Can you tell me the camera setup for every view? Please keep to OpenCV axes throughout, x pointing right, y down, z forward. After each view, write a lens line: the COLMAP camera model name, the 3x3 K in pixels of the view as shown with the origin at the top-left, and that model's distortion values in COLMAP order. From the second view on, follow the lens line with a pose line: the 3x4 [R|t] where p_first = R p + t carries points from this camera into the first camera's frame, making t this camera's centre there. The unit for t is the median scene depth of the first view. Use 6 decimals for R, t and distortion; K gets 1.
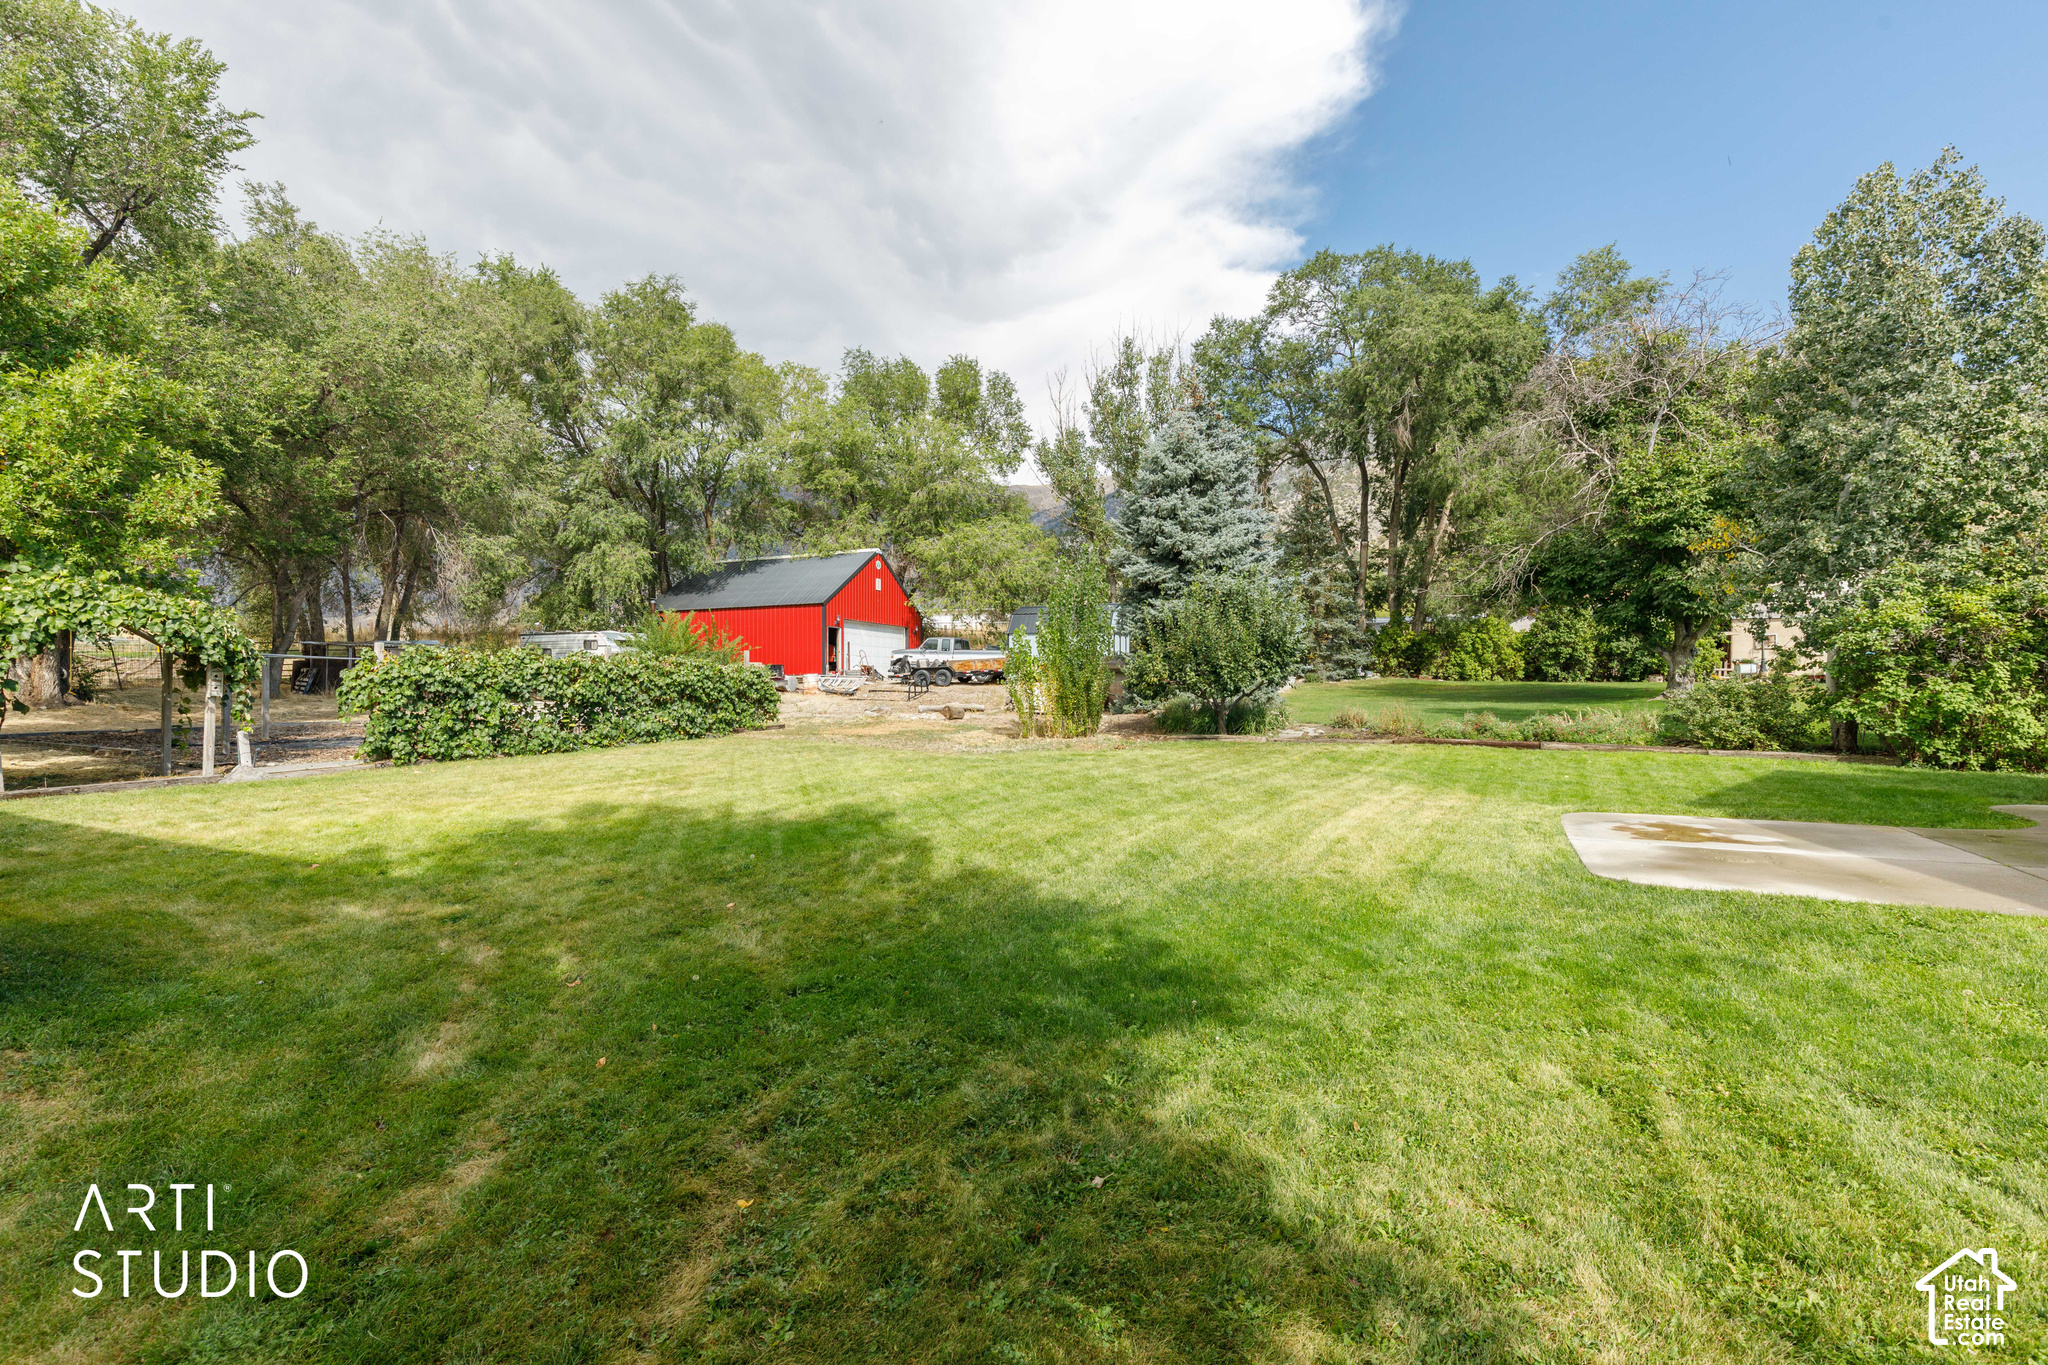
lens RADIAL K [[928.9, 0, 1014.4], [0, 928.9, 686.3], [0, 0, 1]] dist [0.004107, 0.001976]
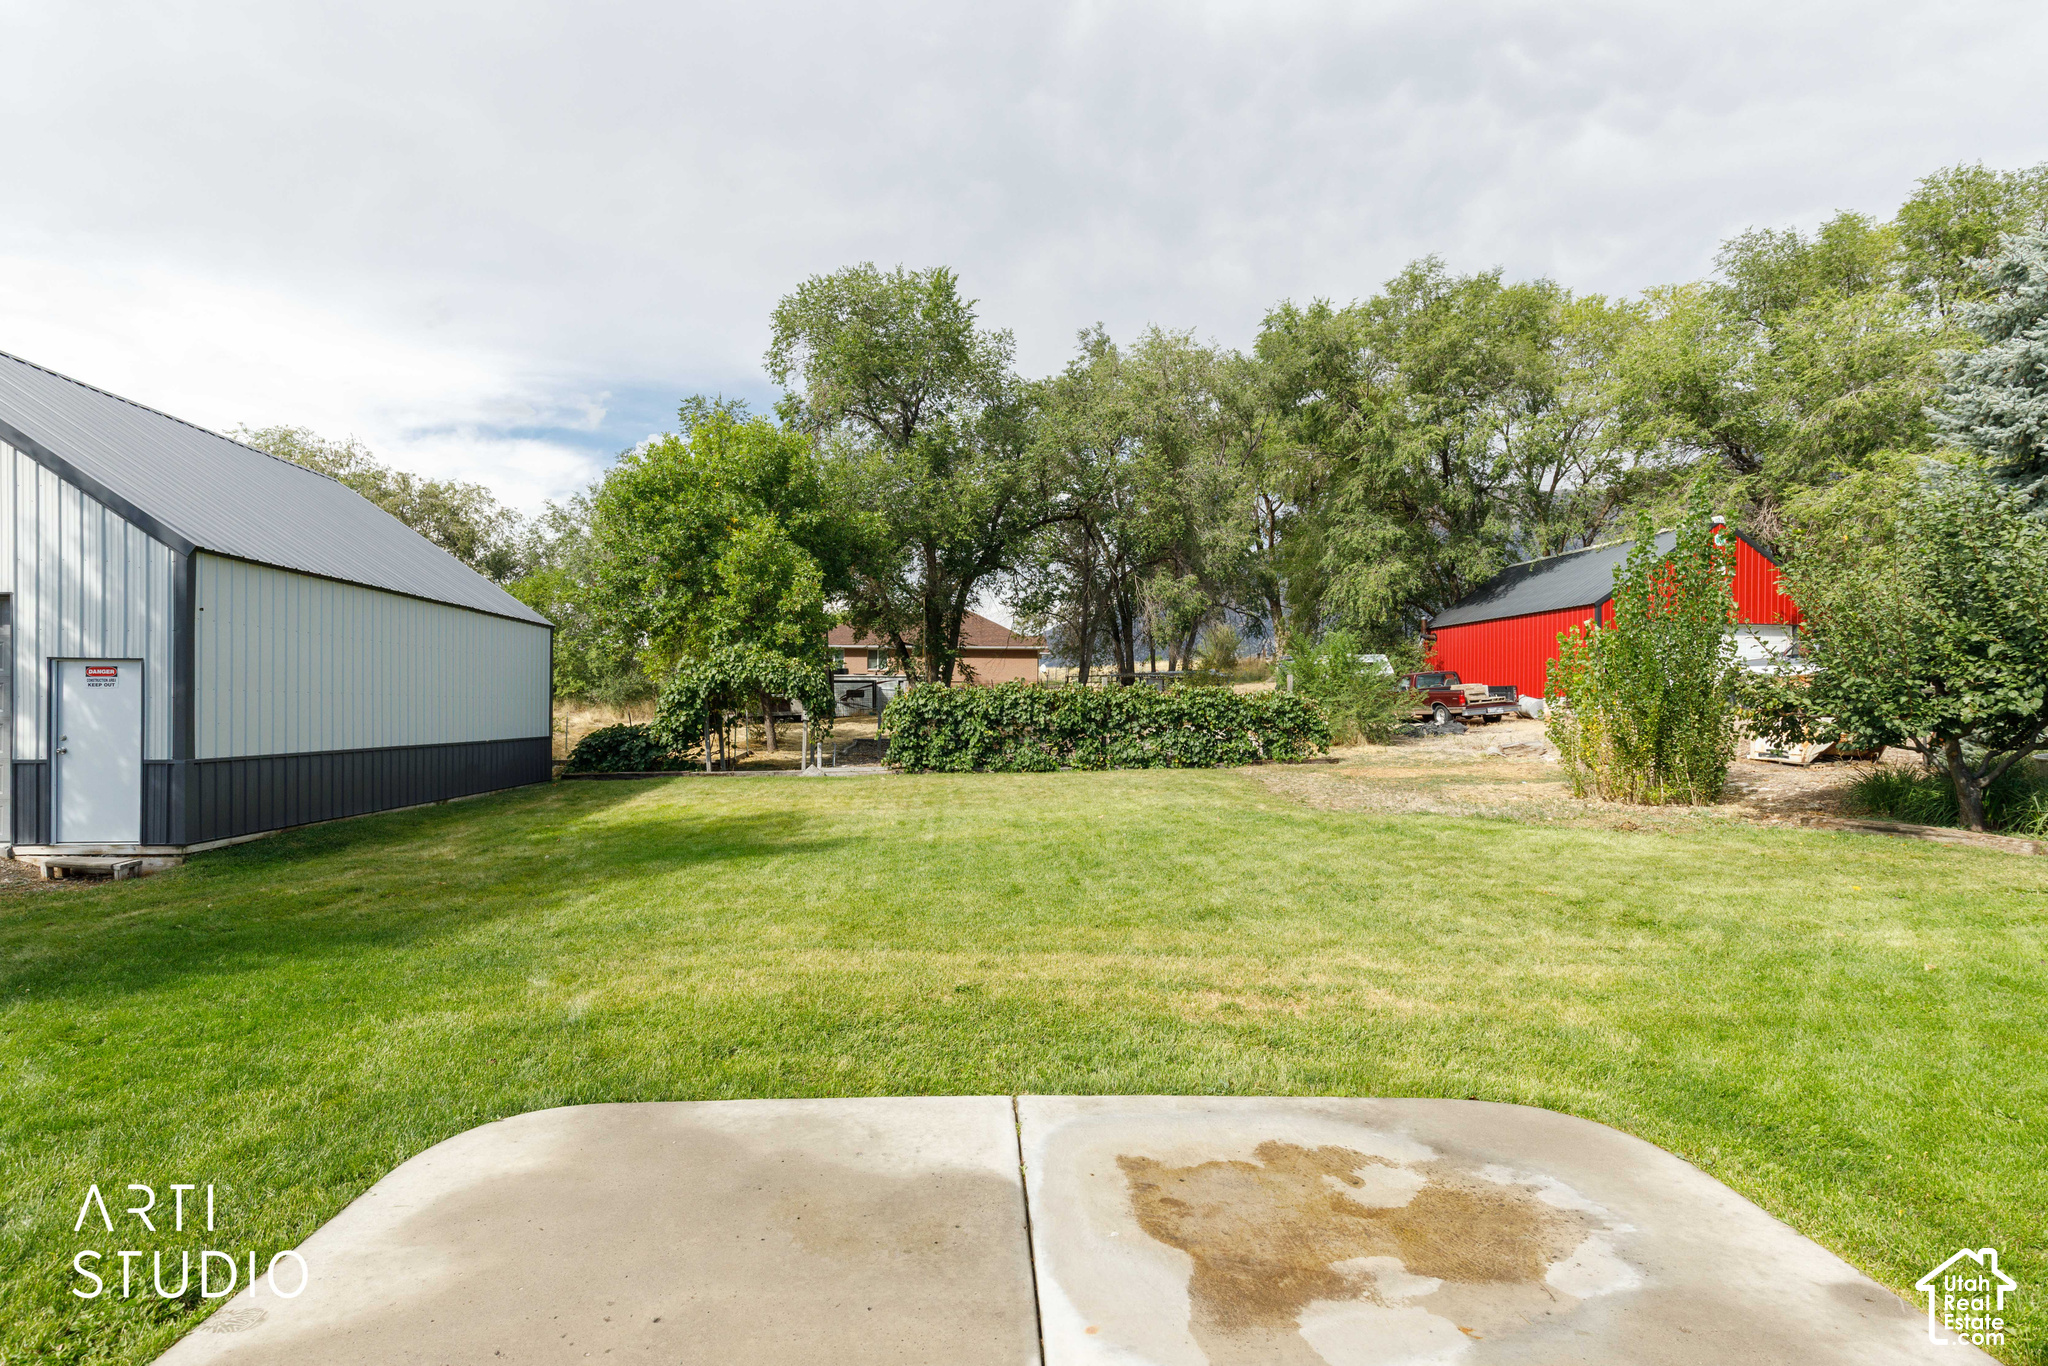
lens RADIAL K [[928.9, 0, 977.6], [0, 928.9, 707.6], [0, 0, 1]] dist [0.004107, 0.001976]
pose [[0.481116, 0.001988, -0.876655, 0.350632], [-0.000545, 0.999998, 0.001969, -0.007626], [0.876657, -0.000469, 0.481116, 0.293497]]
